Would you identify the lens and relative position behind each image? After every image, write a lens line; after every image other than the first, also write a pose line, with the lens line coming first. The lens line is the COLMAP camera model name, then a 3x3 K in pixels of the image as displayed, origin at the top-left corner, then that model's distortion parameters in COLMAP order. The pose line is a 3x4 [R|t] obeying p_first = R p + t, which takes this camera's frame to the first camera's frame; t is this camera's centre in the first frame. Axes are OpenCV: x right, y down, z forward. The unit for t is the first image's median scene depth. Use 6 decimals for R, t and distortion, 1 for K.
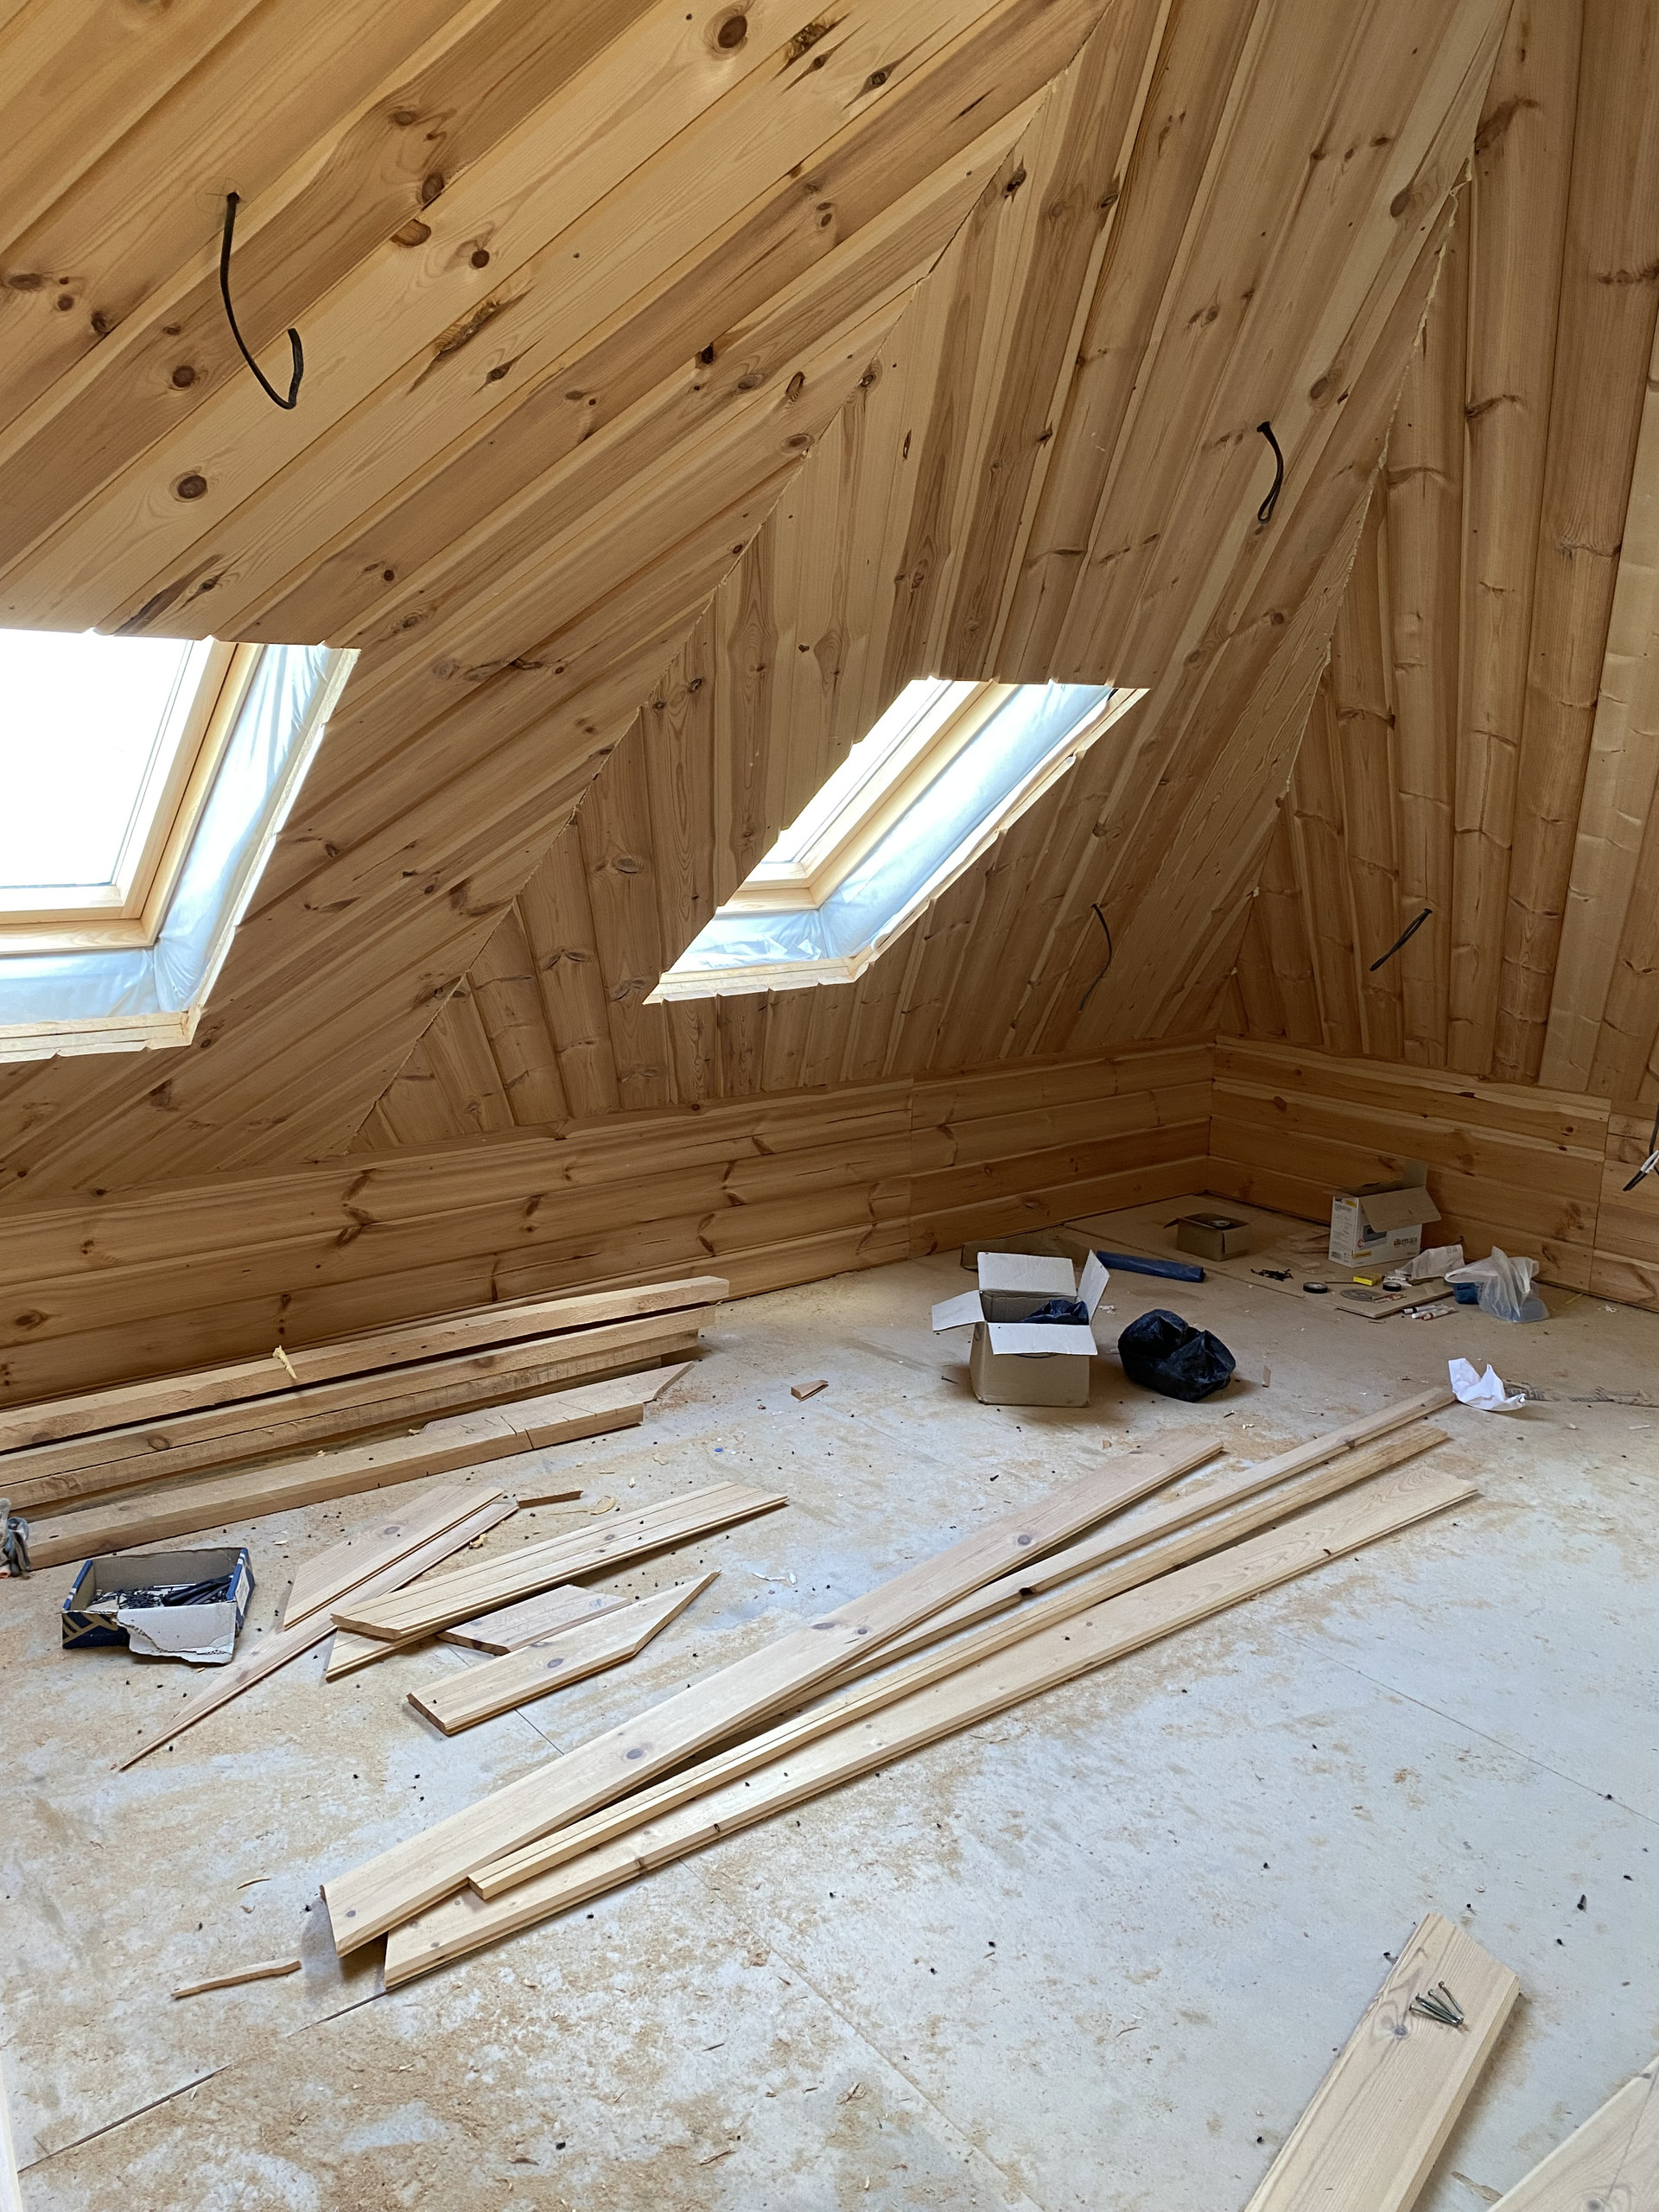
lens RADIAL K [[1680.0, 0, 836.0], [0, 1680.0, 1104.1], [0, 0, 1]] dist [0.048978, -0.045478]
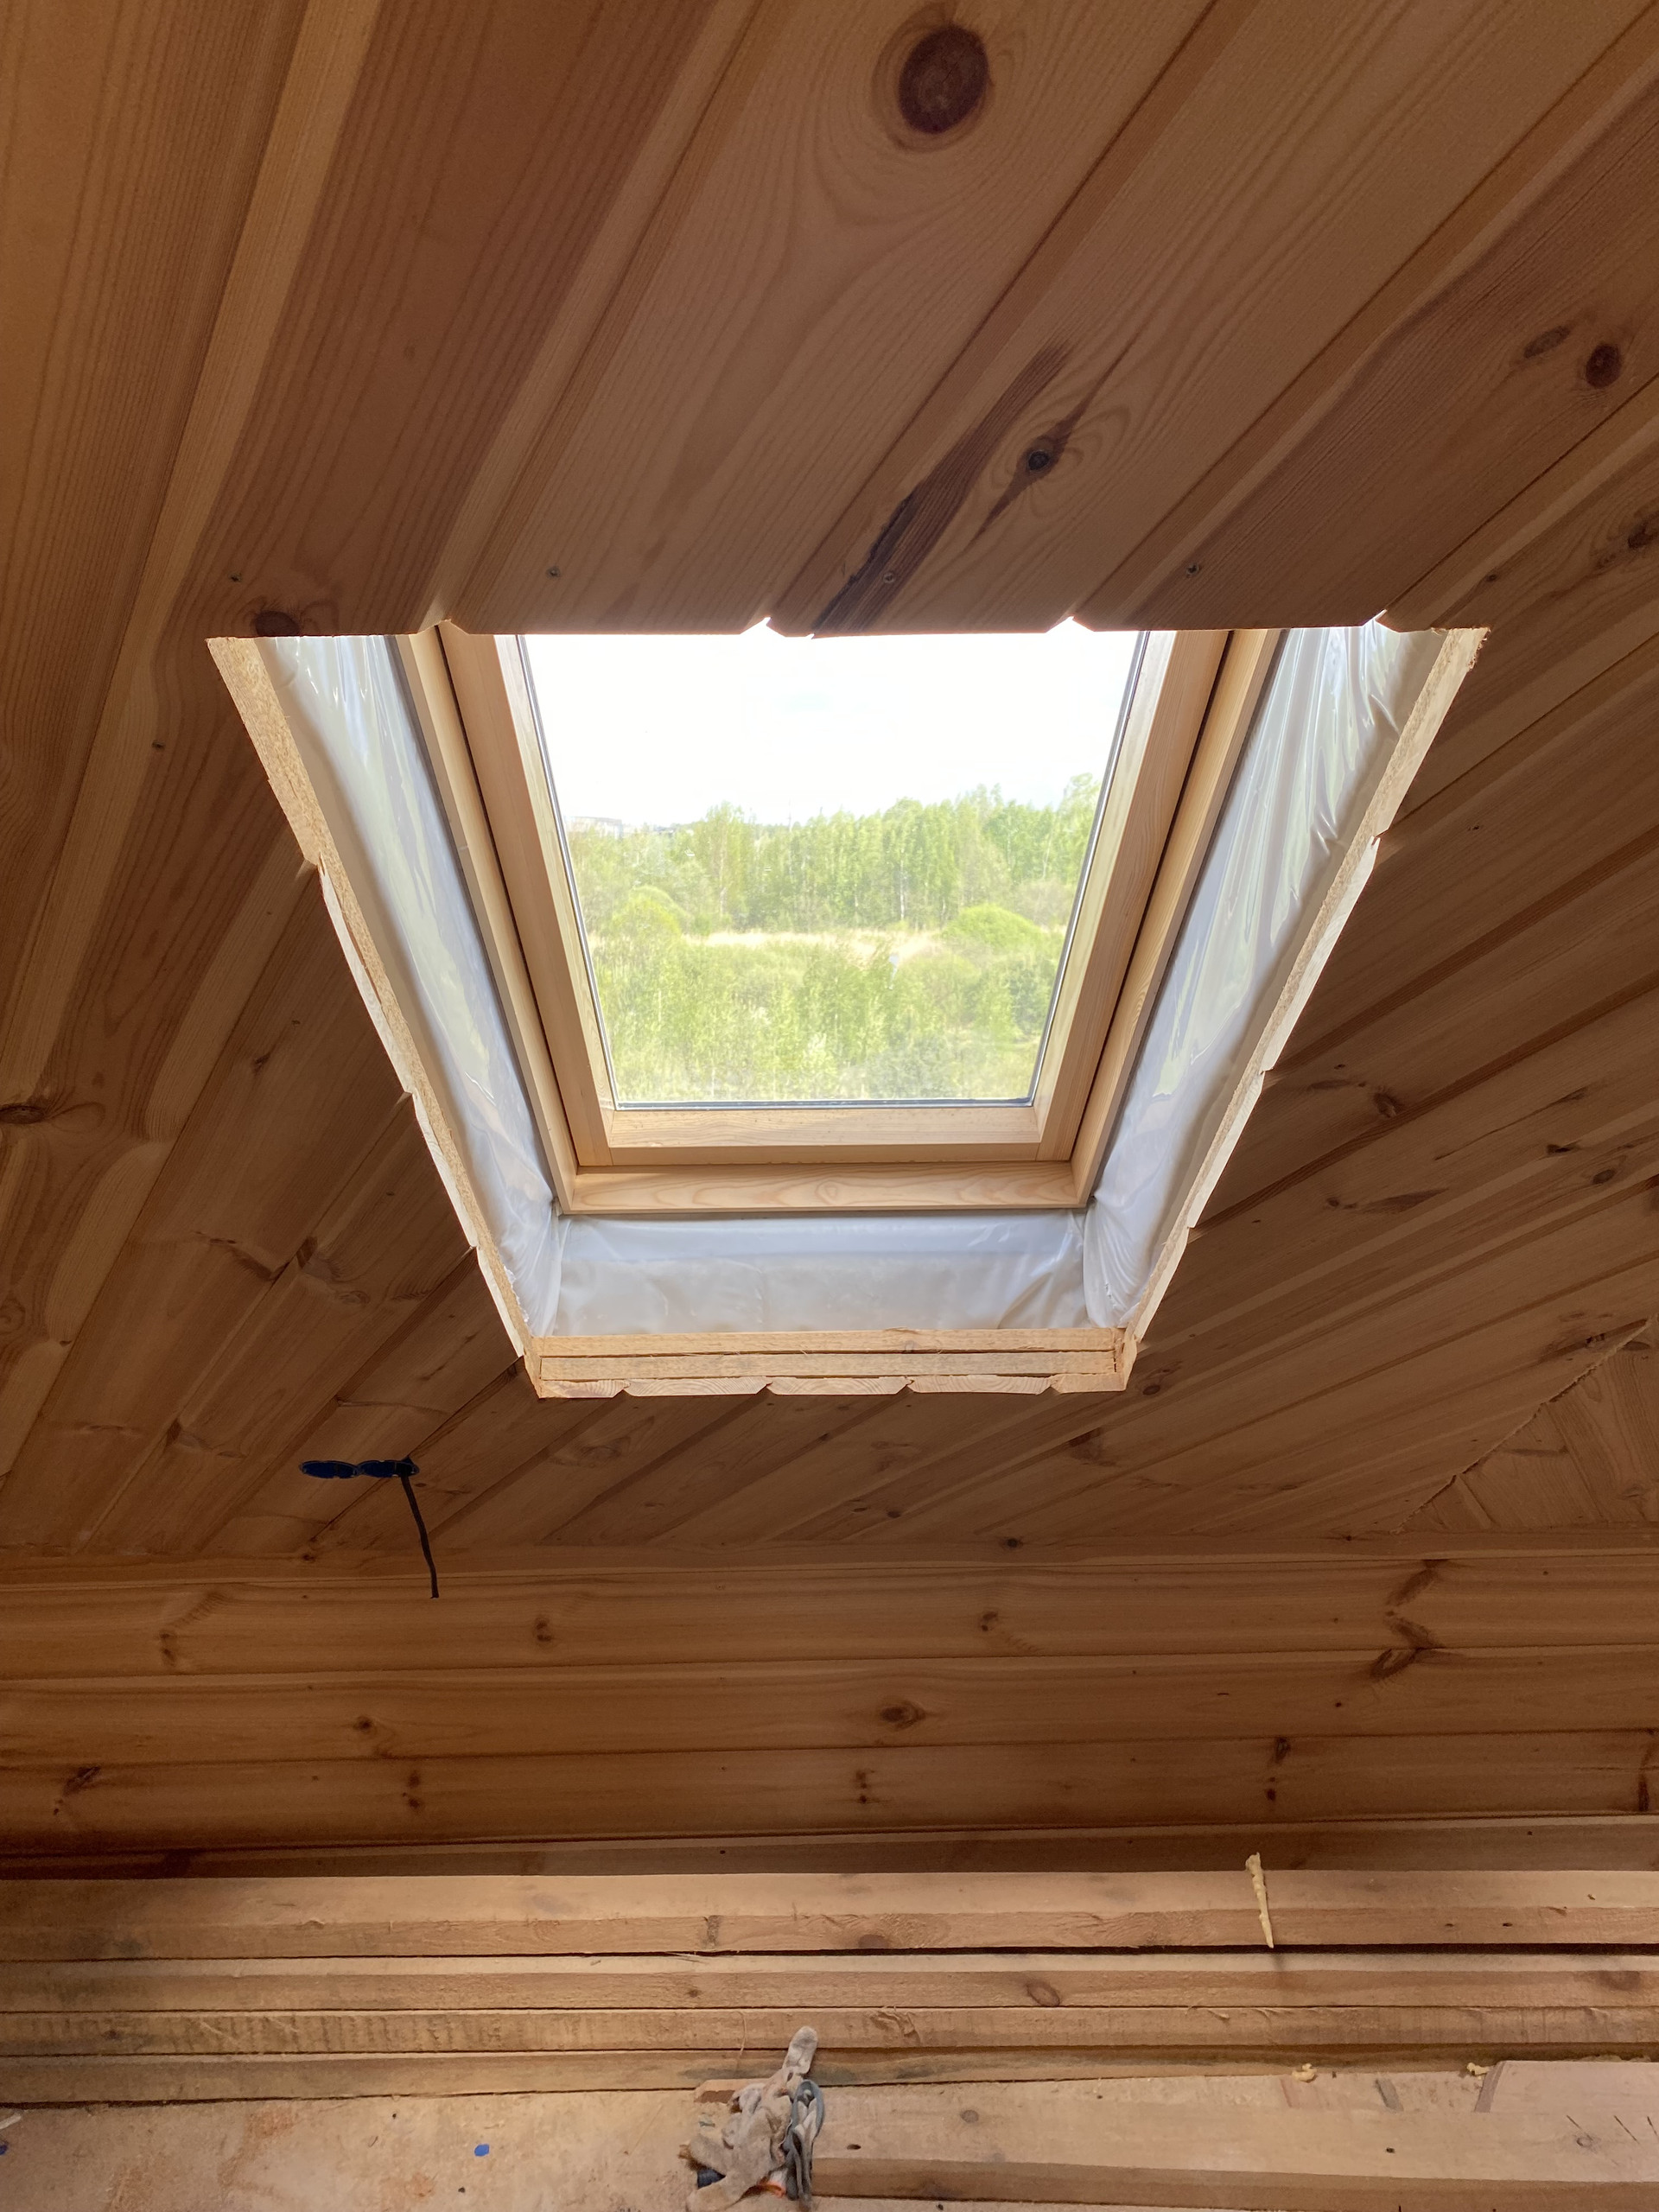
lens RADIAL K [[1680.0, 0, 842.8], [0, 1680.0, 1060.4], [0, 0, 1]] dist [0.048978, -0.045478]
pose [[0.802899, 0.063193, -0.592756, -0.127700], [-0.108857, 0.993188, -0.041566, -0.110402], [0.586092, 0.097899, 0.804309, 0.473480]]
